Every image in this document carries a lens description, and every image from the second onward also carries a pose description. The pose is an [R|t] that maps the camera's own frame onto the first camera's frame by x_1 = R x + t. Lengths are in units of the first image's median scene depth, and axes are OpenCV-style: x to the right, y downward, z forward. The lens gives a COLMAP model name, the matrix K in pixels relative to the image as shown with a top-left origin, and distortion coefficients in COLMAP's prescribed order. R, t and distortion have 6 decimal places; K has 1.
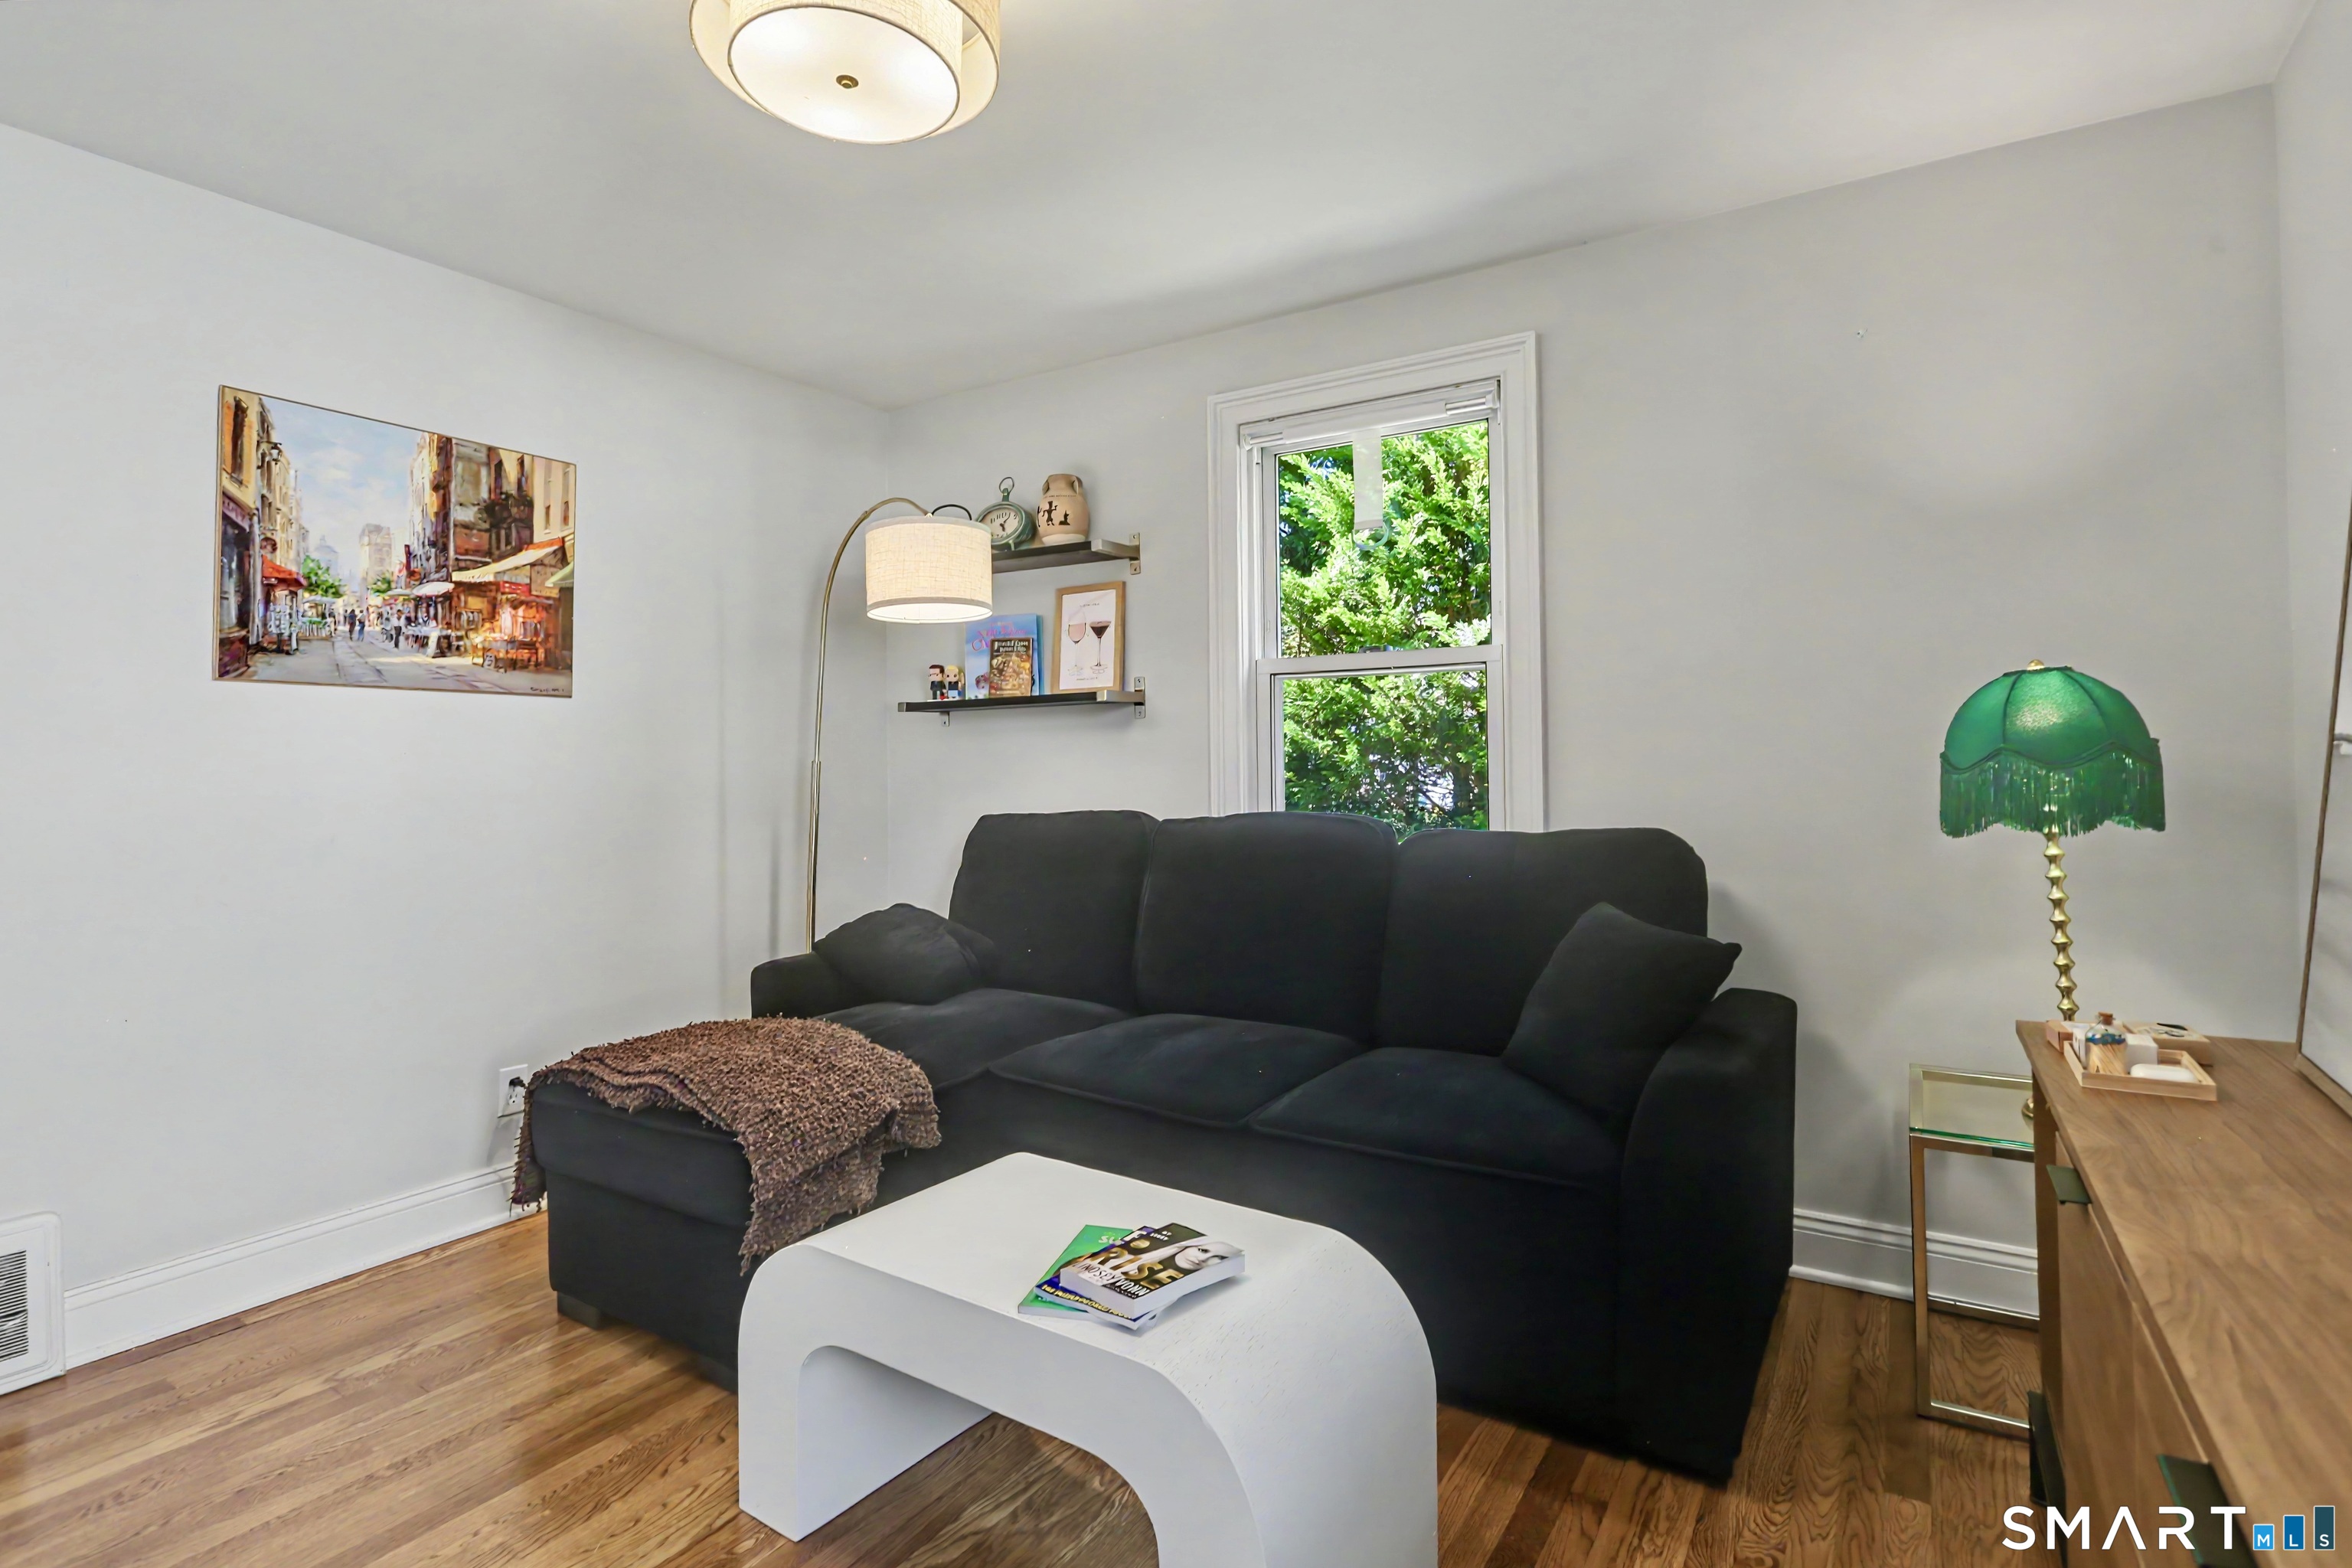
lens RADIAL K [[1159.0, 0, 1170.3], [0, 1159.0, 751.3], [0, 0, 1]] dist [0.000437, 0.000133]
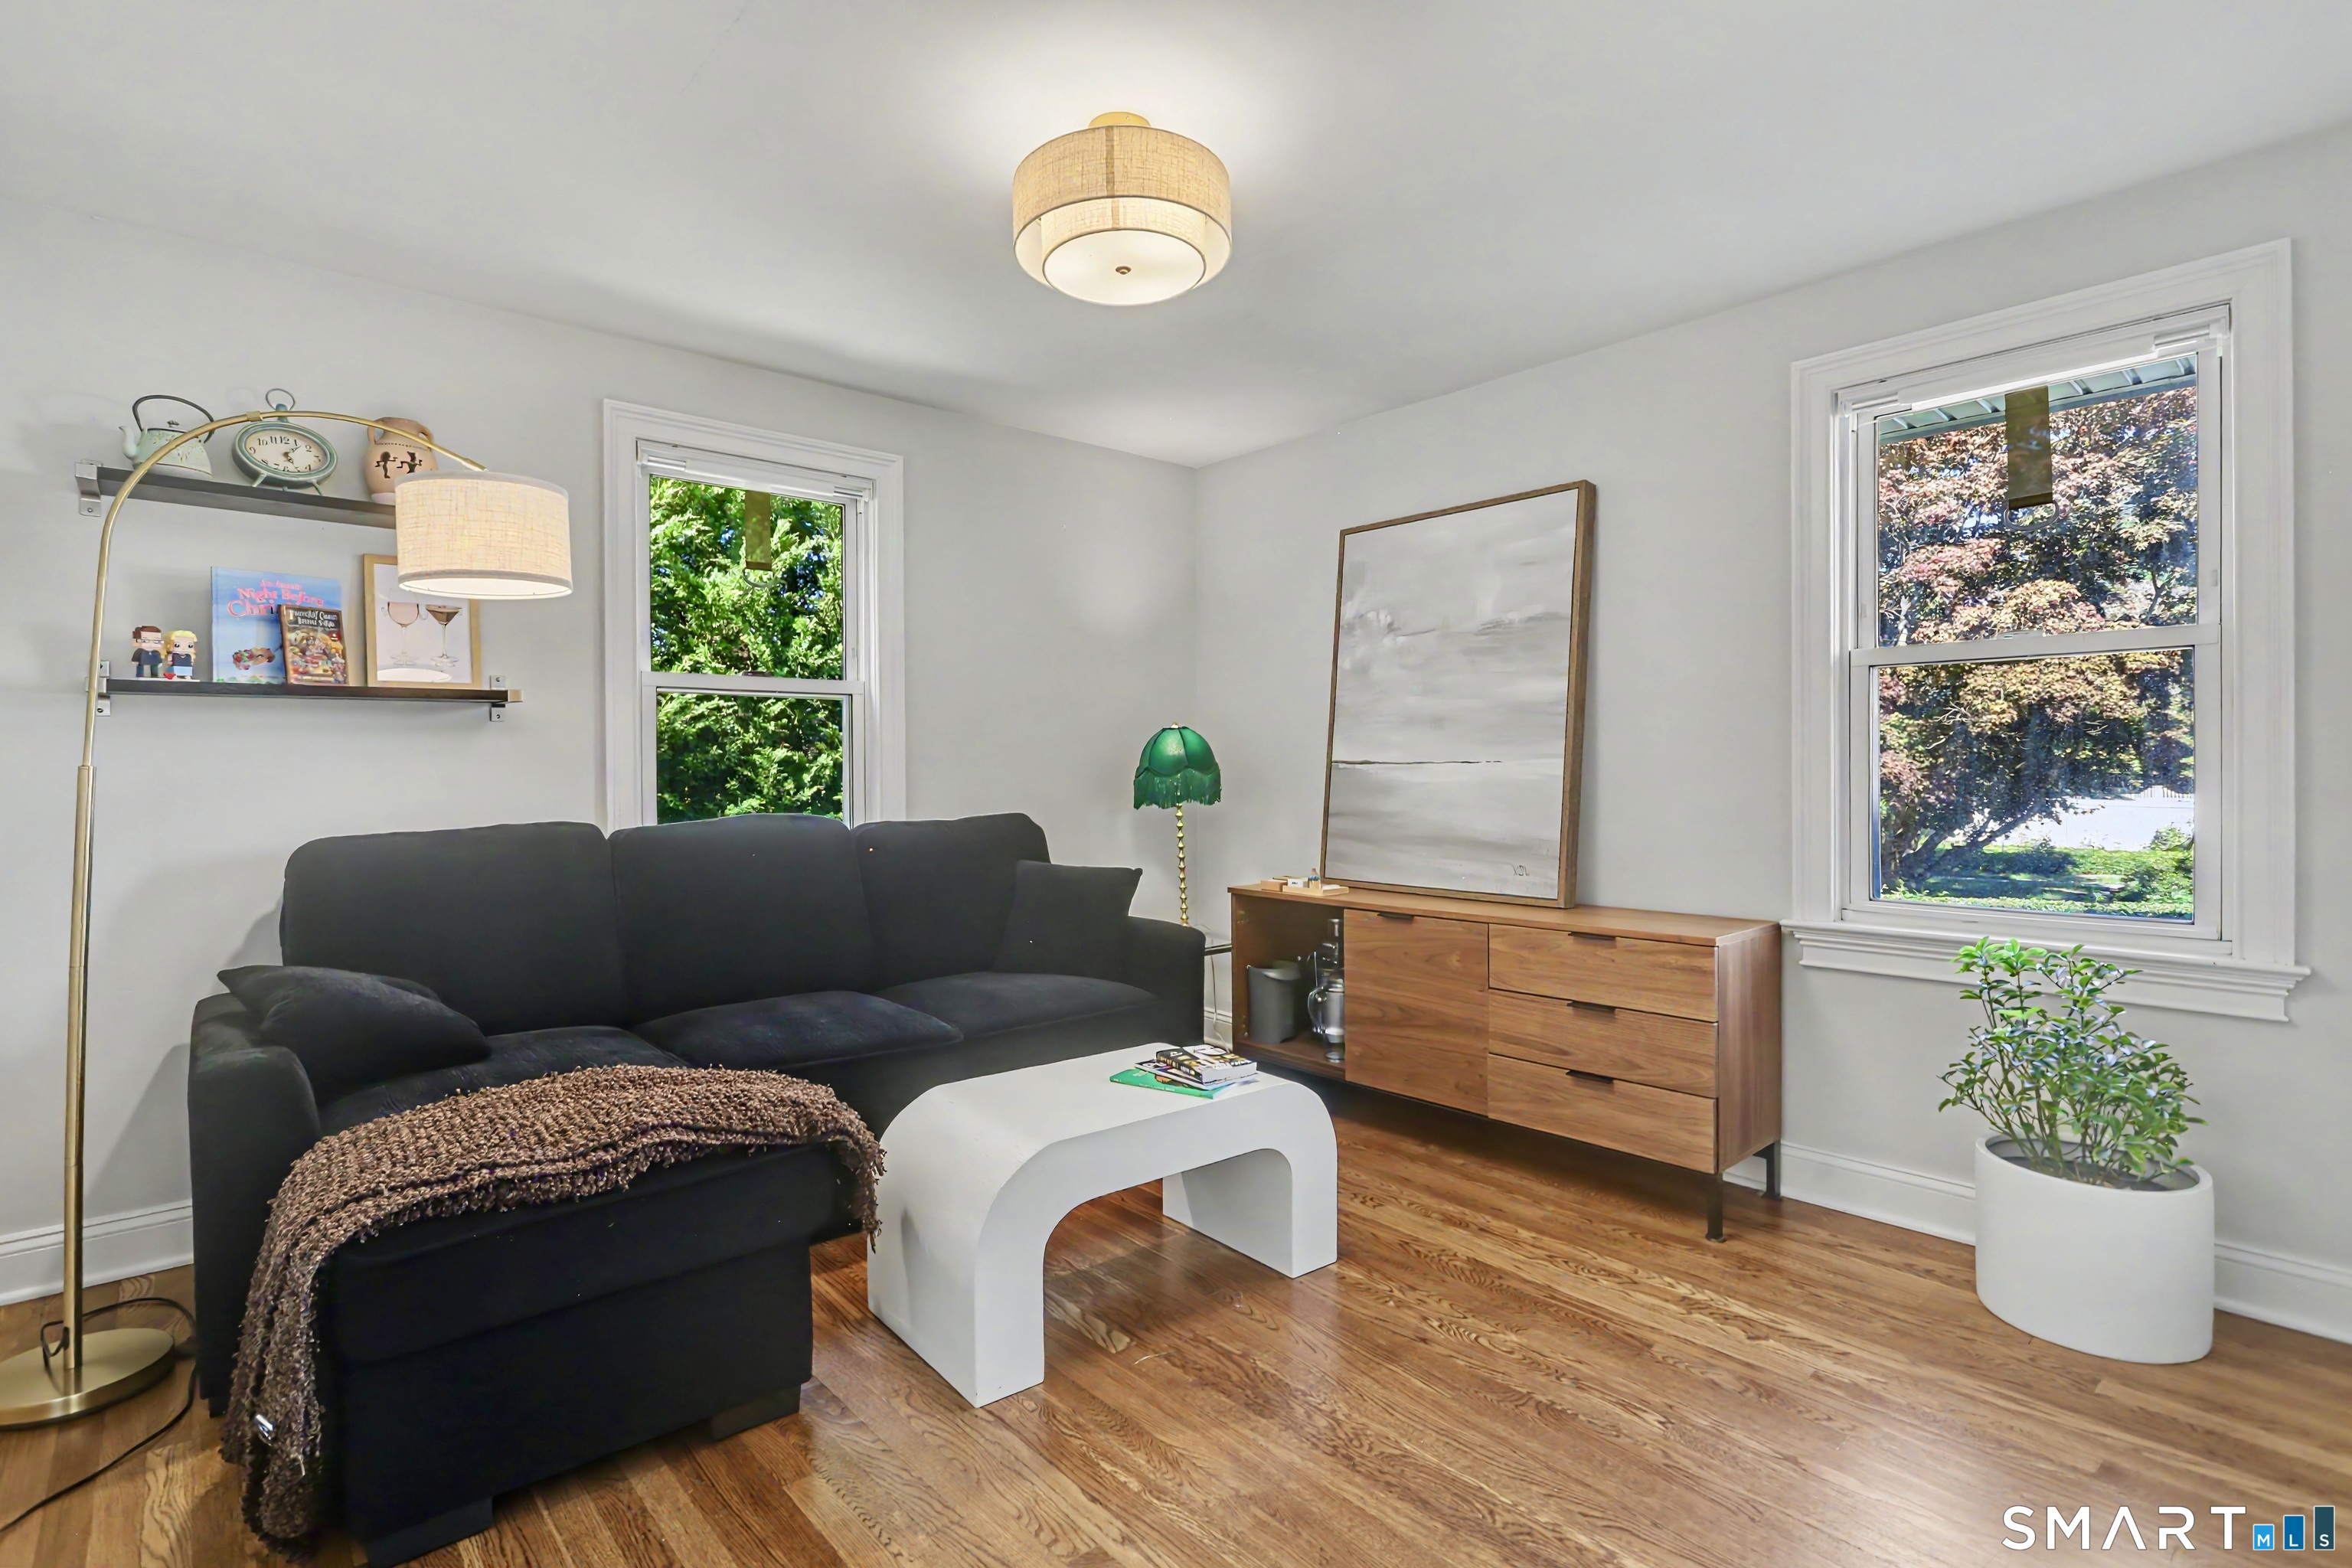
lens RADIAL K [[1126.9, 0, 1159.7], [0, 1126.9, 762.9], [0, 0, 1]] dist [-0.006745, -0.000404]
pose [[0.286996, 0.017246, 0.957776, -0.703178], [-0.003708, 0.999850, -0.016892, 0.015215], [-0.957924, 0.001297, 0.287017, 0.260979]]
